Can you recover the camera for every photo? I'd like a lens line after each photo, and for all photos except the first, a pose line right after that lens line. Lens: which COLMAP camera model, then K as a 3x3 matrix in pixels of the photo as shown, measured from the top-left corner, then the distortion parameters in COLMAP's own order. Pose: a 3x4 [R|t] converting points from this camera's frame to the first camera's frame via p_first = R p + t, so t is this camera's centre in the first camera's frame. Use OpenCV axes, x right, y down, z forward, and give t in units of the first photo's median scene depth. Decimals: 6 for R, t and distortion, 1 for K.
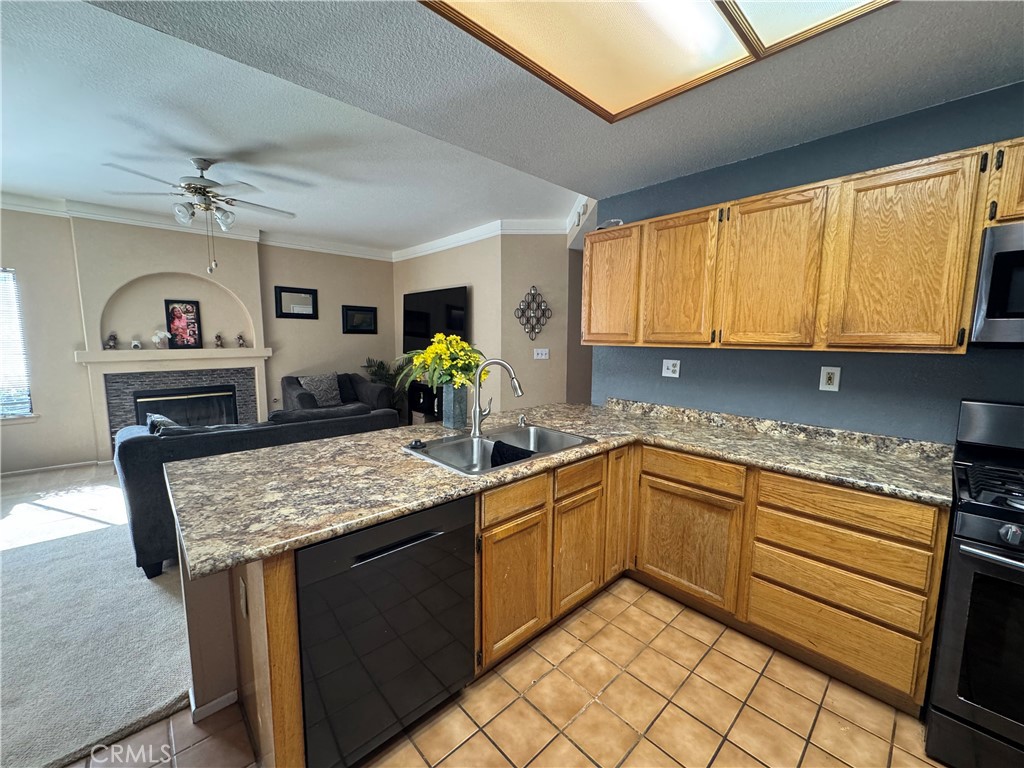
lens RADIAL K [[409.4, 0, 512.0], [0, 409.4, 384.0], [0, 0, 1]] dist [-0.003137, 0.000357]
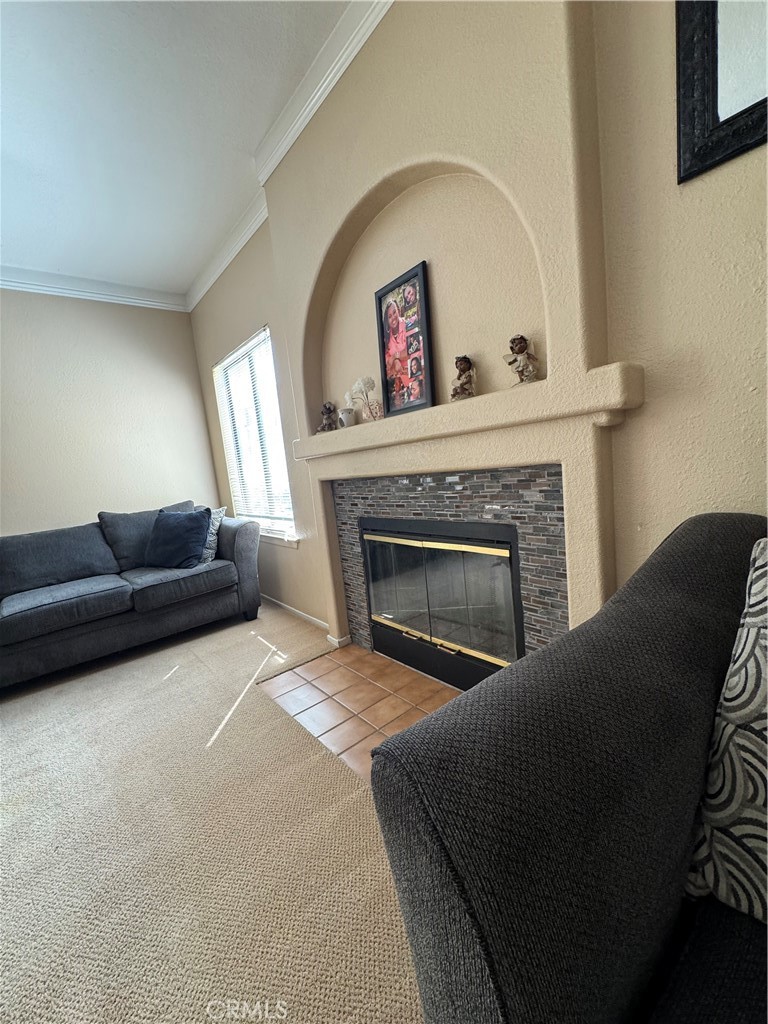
lens RADIAL K [[409.4, 0, 384.0], [0, 409.4, 512.0], [0, 0, 1]] dist [-0.003137, 0.000357]
pose [[-0.049954, 0.126663, -0.990687, -0.422616], [-0.004519, 0.991887, 0.127044, -0.046712], [0.998741, 0.010823, -0.048976, 0.994175]]
